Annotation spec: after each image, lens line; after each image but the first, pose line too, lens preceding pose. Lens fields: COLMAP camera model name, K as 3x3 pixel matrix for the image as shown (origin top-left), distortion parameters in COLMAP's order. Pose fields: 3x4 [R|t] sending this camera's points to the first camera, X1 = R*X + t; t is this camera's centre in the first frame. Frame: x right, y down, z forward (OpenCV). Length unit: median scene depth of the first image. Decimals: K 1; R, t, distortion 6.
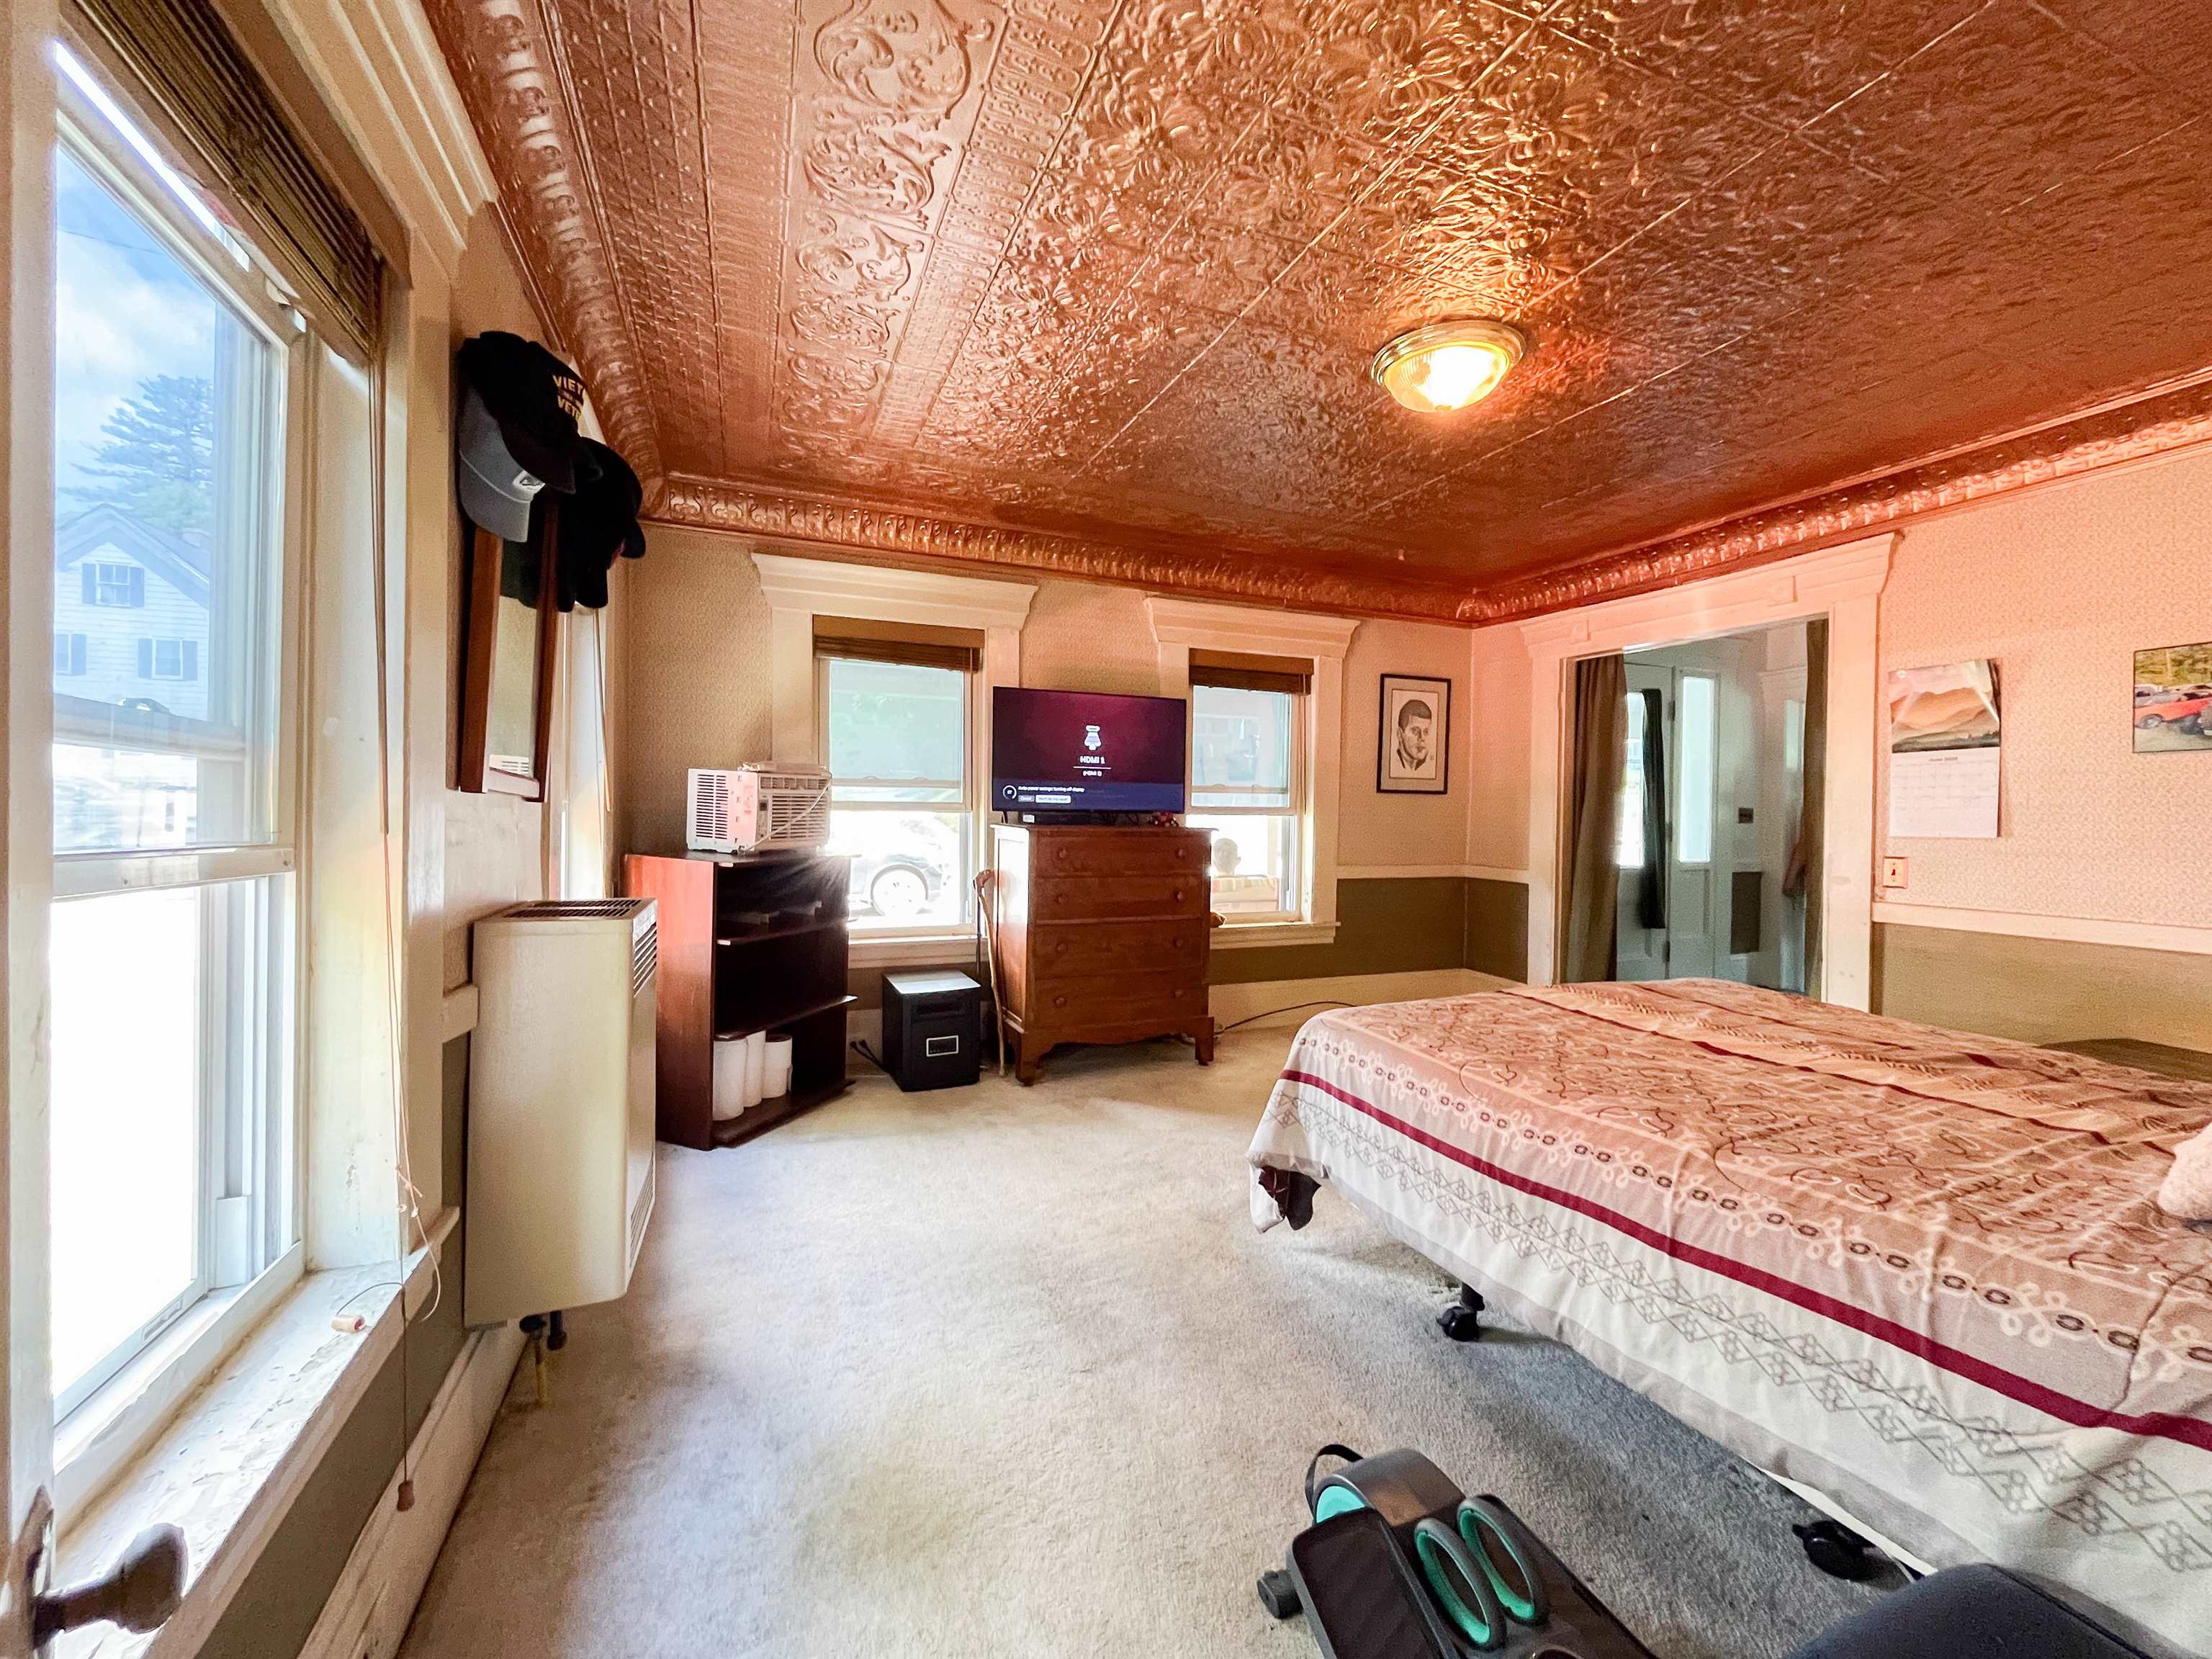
lens RADIAL K [[927.1, 0, 1103.1], [0, 927.1, 820.1], [0, 0, 1]] dist [-0.001152, 0.000031]
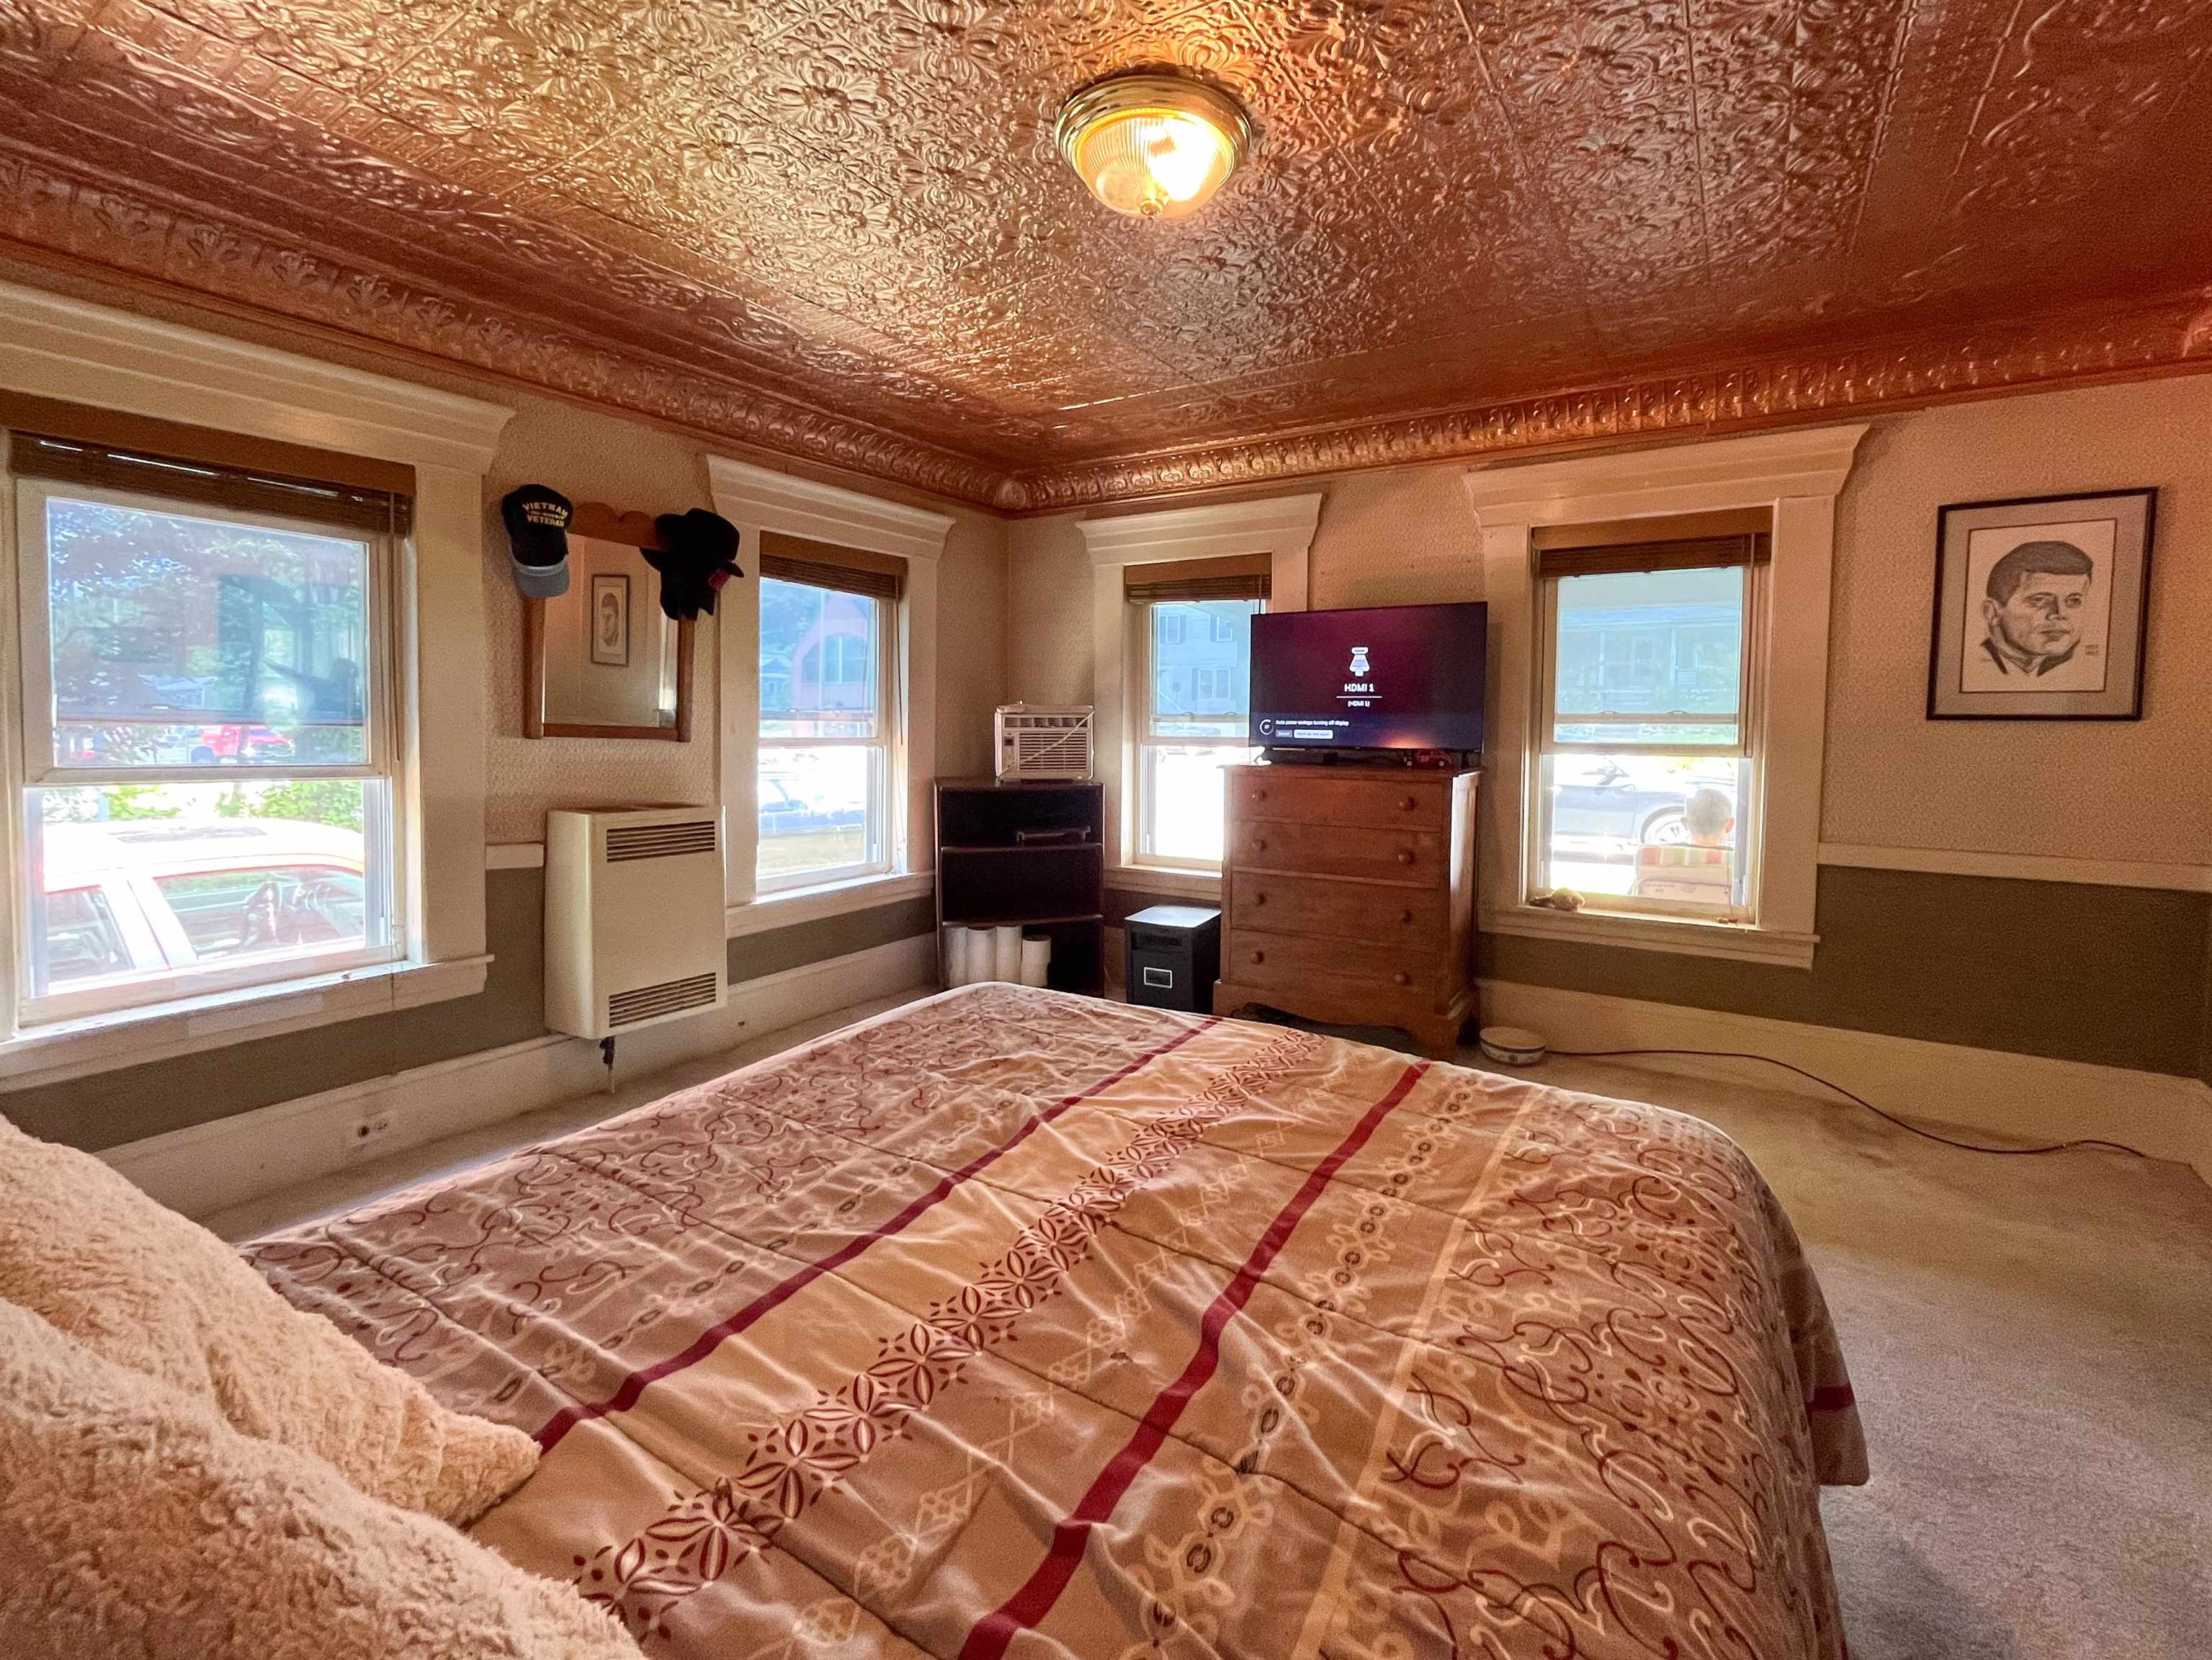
lens RADIAL K [[951.7, 0, 1111.1], [0, 951.7, 773.0], [0, 0, 1]] dist [-0.001283, -0.000089]
pose [[0.588134, 0.030211, -0.808199, 0.522612], [-0.012017, 0.999518, 0.028618, -0.008624], [0.808675, -0.007119, 0.588213, 0.285202]]
